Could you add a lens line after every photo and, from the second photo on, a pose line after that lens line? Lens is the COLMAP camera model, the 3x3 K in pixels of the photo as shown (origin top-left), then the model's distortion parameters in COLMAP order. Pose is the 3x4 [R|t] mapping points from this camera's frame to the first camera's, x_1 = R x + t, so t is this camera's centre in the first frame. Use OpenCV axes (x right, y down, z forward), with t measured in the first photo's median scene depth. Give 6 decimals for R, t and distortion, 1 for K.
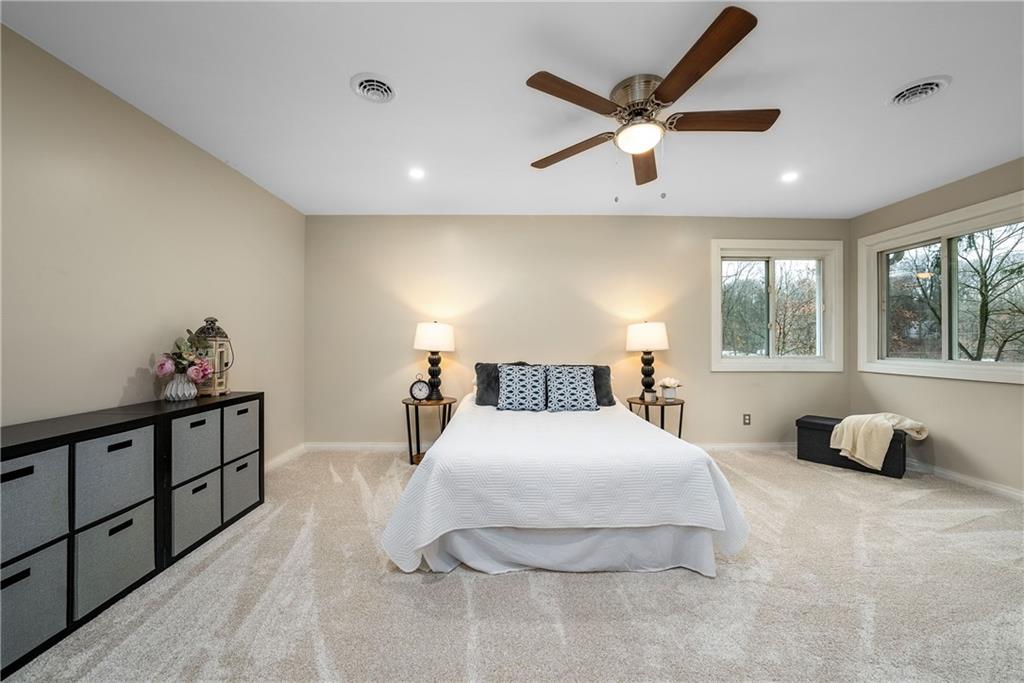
lens RADIAL K [[380.5, 0, 511.2], [0, 380.5, 342.2], [0, 0, 1]] dist [-0.013909, -0.000263]
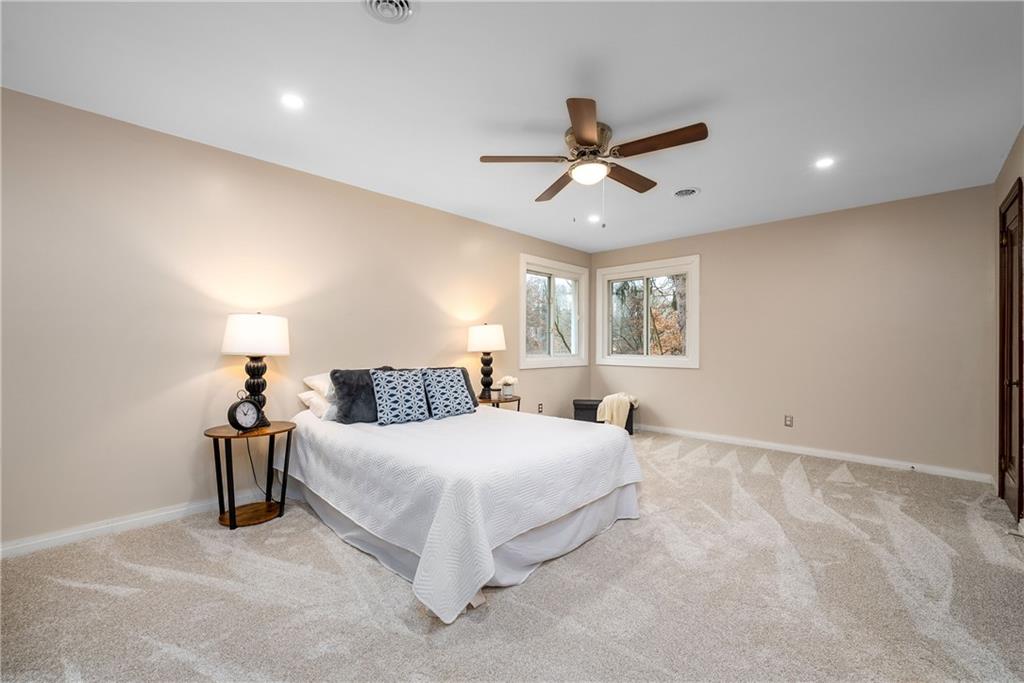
lens RADIAL K [[431.3, 0, 511.2], [0, 431.3, 340.4], [0, 0, 1]] dist [-0.009500, 0.000670]
pose [[0.689760, 0.006558, 0.724009, -0.492747], [0.000636, 0.999953, -0.009663, 0.003539], [-0.724038, 0.007126, 0.689723, 0.148150]]
